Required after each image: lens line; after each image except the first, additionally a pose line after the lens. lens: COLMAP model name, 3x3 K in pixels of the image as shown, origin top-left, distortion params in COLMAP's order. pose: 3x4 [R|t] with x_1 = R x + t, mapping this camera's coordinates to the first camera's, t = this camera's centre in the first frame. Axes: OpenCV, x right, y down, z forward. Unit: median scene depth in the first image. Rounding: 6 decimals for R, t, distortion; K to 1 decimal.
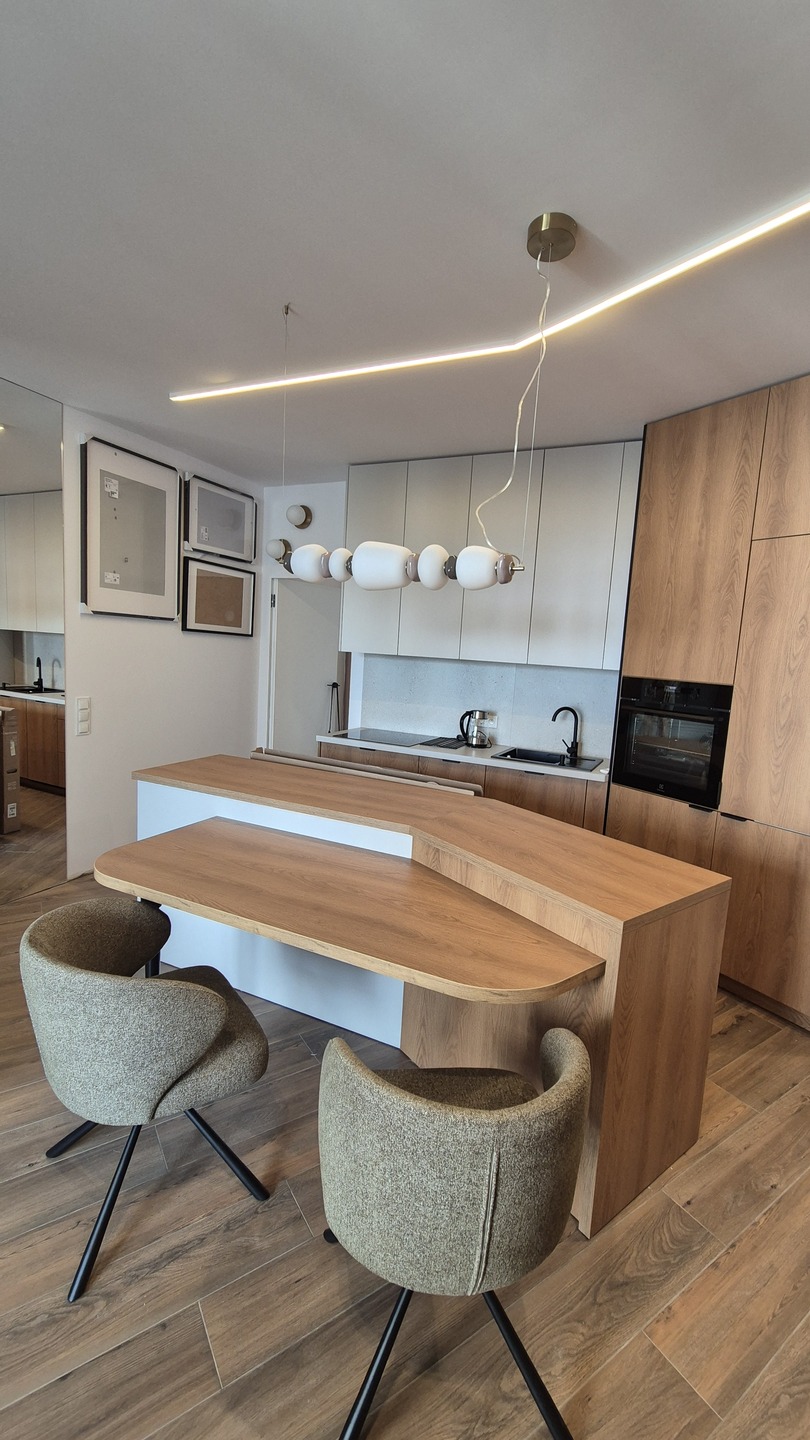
lens RADIAL K [[593.7, 0, 413.7], [0, 593.7, 720.0], [0, 0, 1]] dist [0.000343, 0.000009]
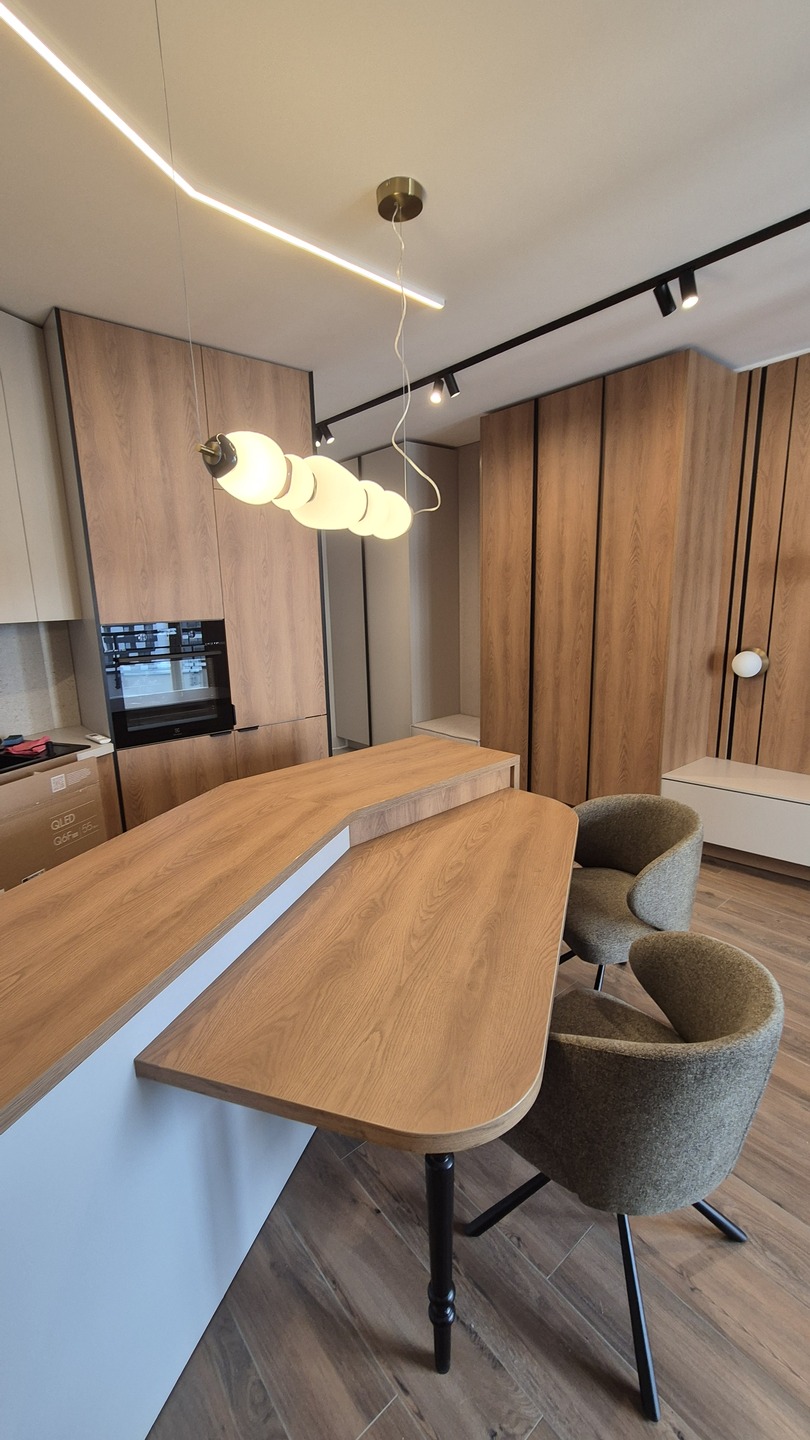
lens RADIAL K [[593.9, 0, 411.4], [0, 593.9, 721.1], [0, 0, 1]] dist [-0.000968, 0.001295]
pose [[-0.110248, -0.262297, 0.958669, -0.576426], [0.136597, 0.951397, 0.276016, -0.123777], [-0.984473, 0.161382, -0.069061, 0.676086]]
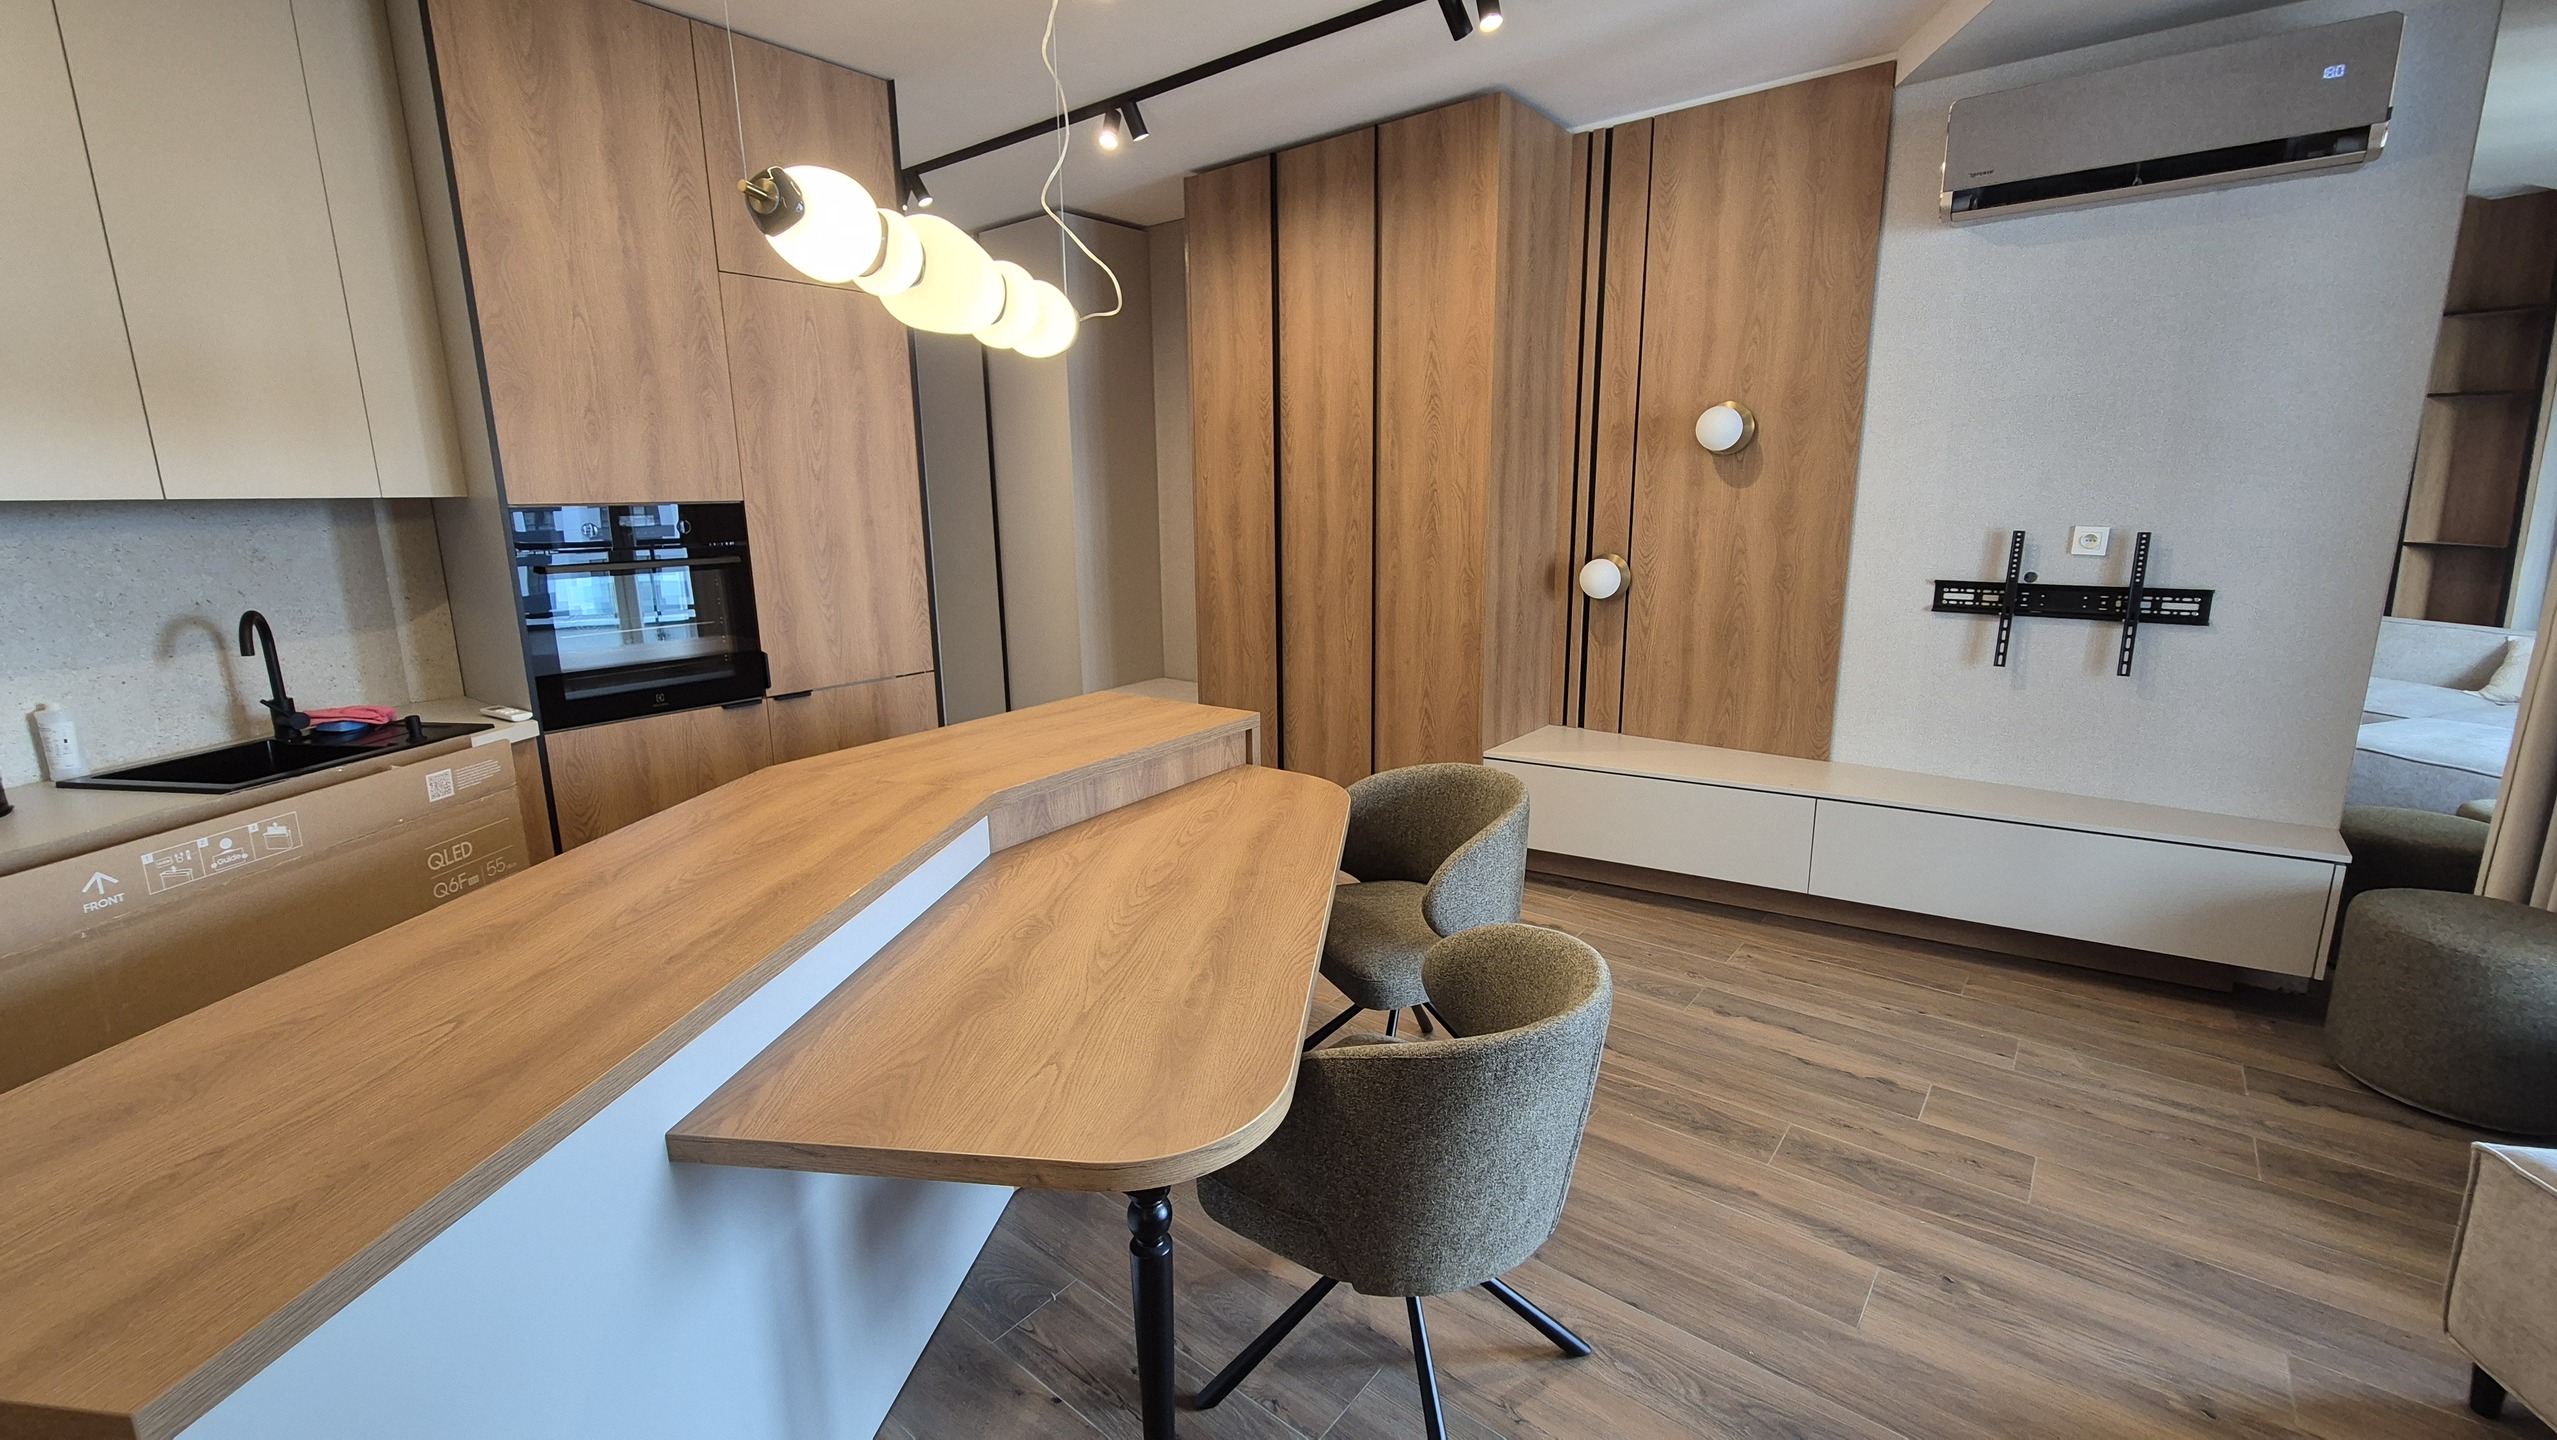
lens RADIAL K [[1048.9, 0, 1273.2], [0, 1048.9, 707.6], [0, 0, 1]] dist [-0.001116, 0.000653]
pose [[-0.291257, -0.248519, 0.923801, -0.664250], [0.112714, 0.950026, 0.291111, -0.101497], [-0.949982, 0.188914, -0.248690, 0.695349]]
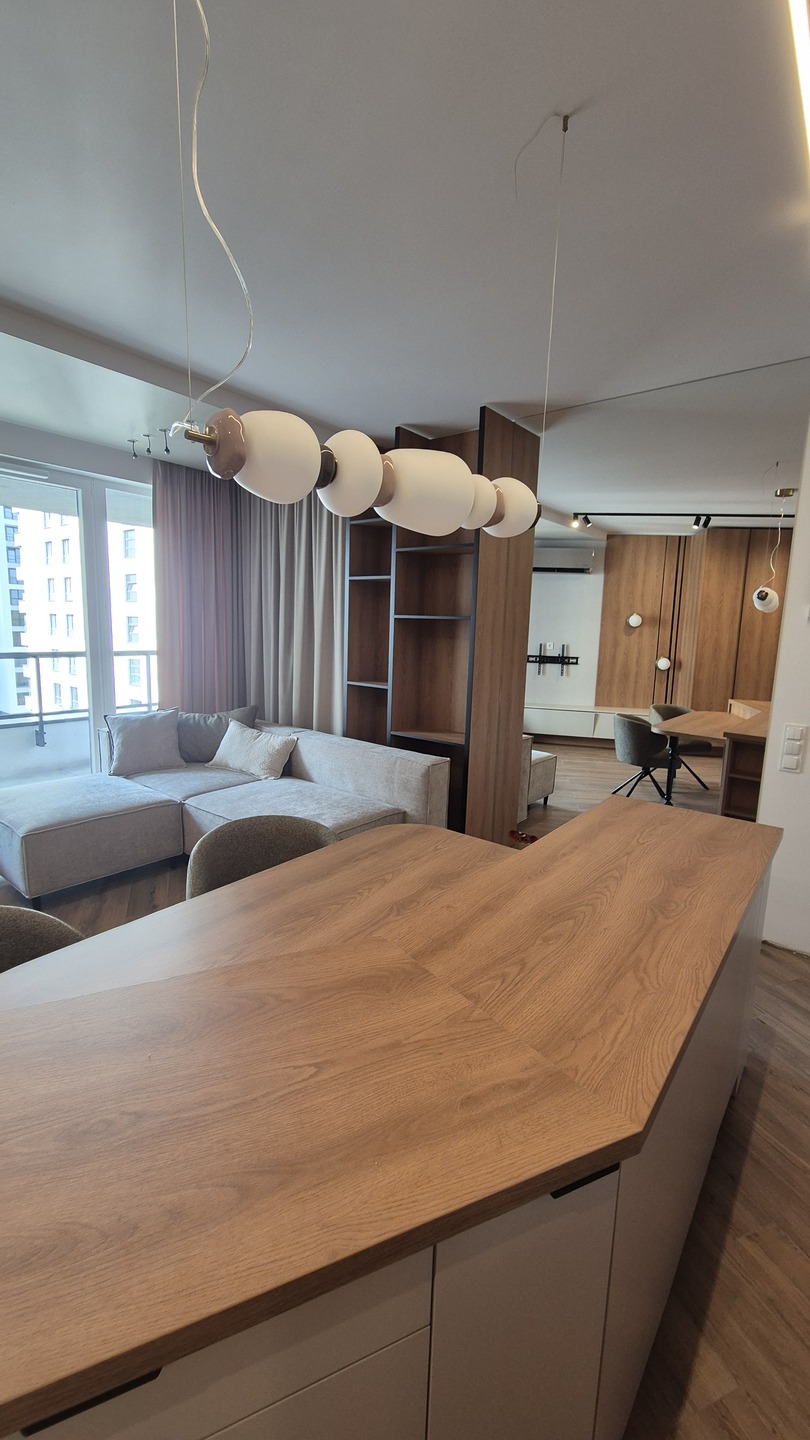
lens RADIAL K [[590.7, 0, 412.5], [0, 590.7, 716.2], [0, 0, 1]] dist [-0.001116, 0.000653]
pose [[-0.223606, 0.086778, -0.970809, 0.370679], [-0.162953, 0.978682, 0.125014, -0.075134], [0.960961, 0.186150, -0.204698, 0.784593]]
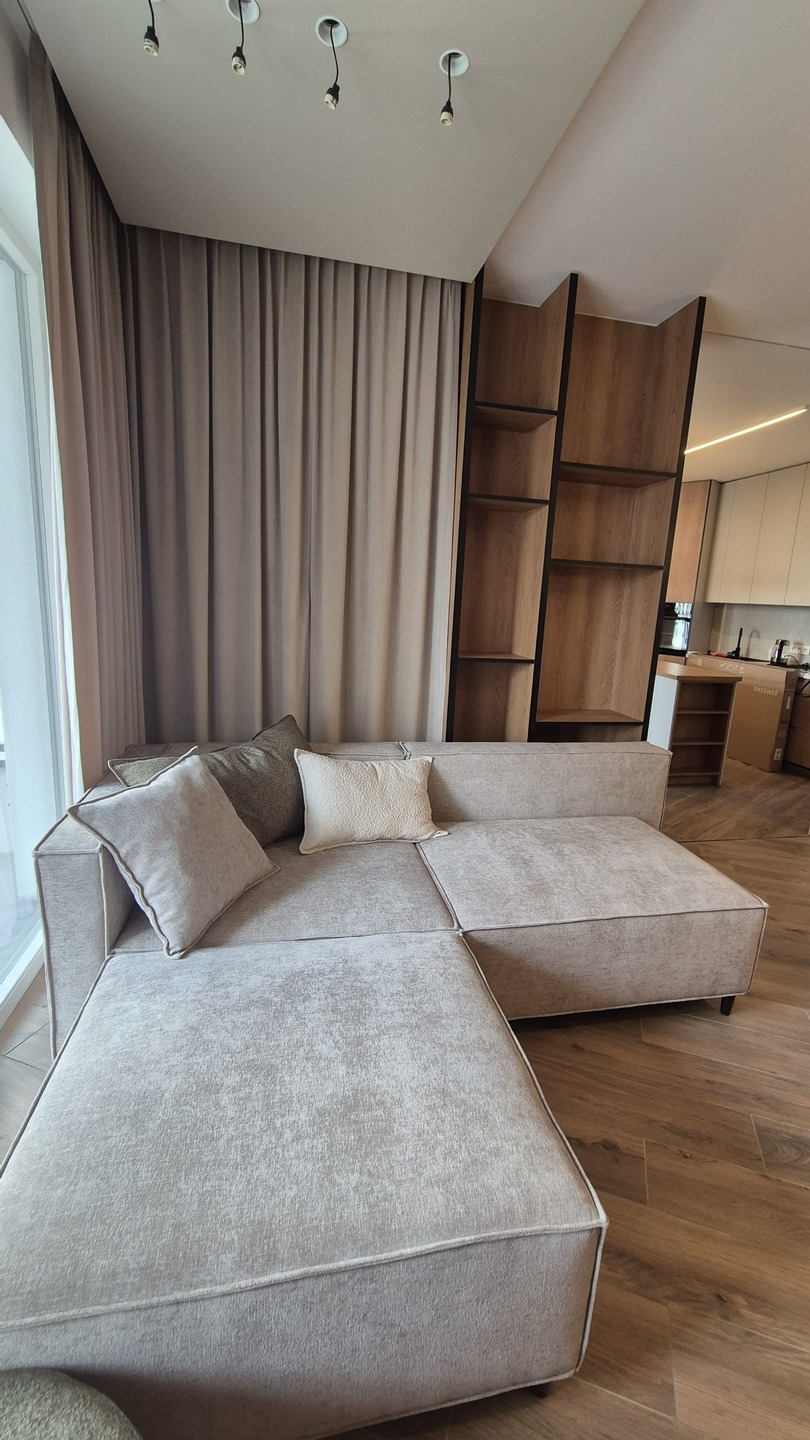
lens RADIAL K [[593.9, 0, 411.1], [0, 593.9, 722.3], [0, 0, 1]] dist [0.002766, -0.000667]
pose [[0.615863, 0.138577, -0.775570, -0.264581], [-0.111495, 0.989832, 0.088325, 0.067265], [0.779924, 0.032076, 0.625051, -0.267097]]
